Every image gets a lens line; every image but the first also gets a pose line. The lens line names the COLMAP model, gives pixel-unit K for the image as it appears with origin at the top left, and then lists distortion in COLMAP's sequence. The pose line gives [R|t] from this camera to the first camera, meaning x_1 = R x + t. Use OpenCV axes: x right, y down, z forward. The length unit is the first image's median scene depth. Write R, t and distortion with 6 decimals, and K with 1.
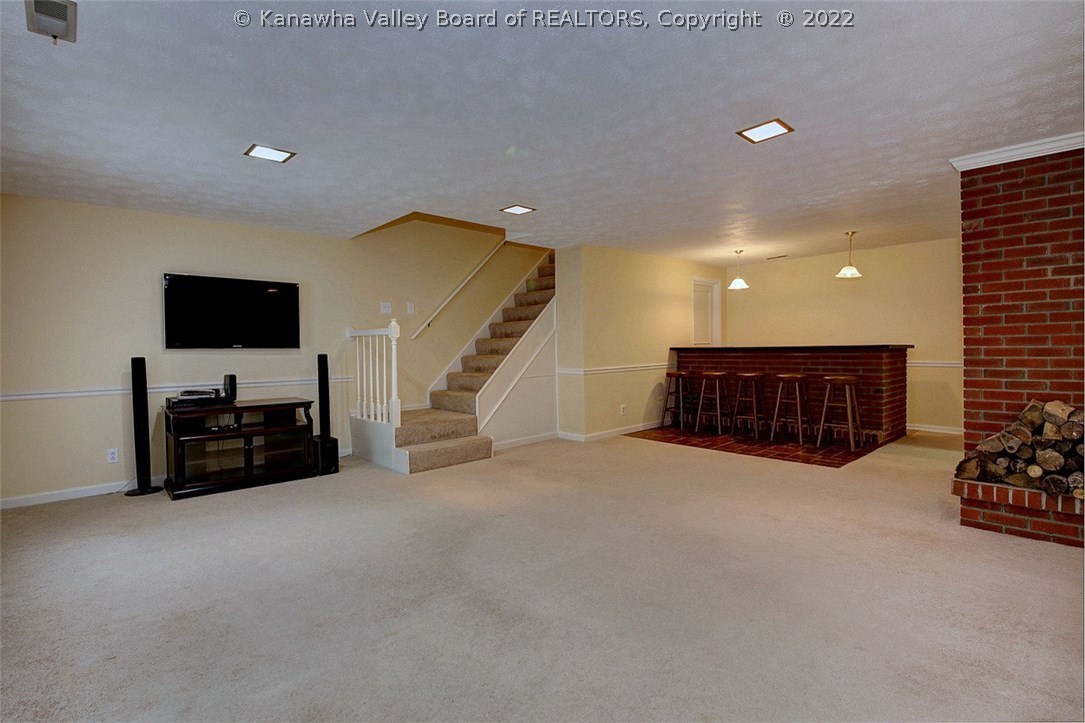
lens RADIAL K [[519.8, 0, 552.0], [0, 519.8, 353.3], [0, 0, 1]] dist [0.020446, -0.002209]
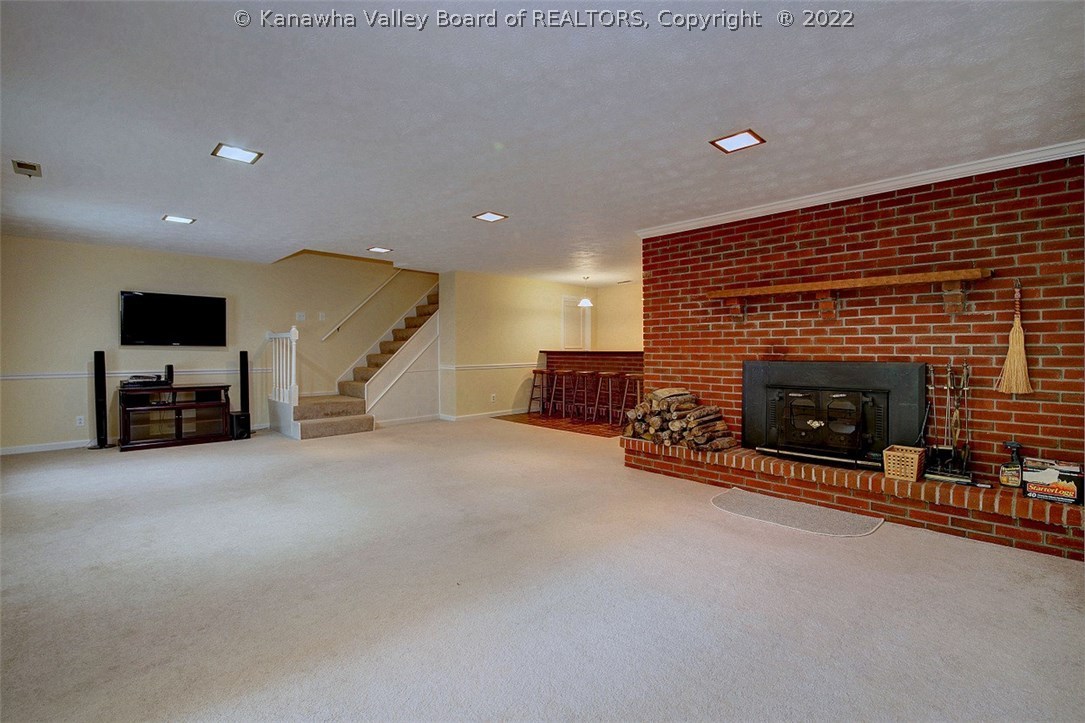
lens RADIAL K [[505.3, 0, 532.2], [0, 505.3, 352.6], [0, 0, 1]] dist [0.041667, -0.002774]
pose [[0.999866, 0.016286, -0.001428, 0.322894], [-0.016289, 0.999865, -0.002299, -0.003528], [0.001390, 0.002322, 0.999996, -0.334599]]
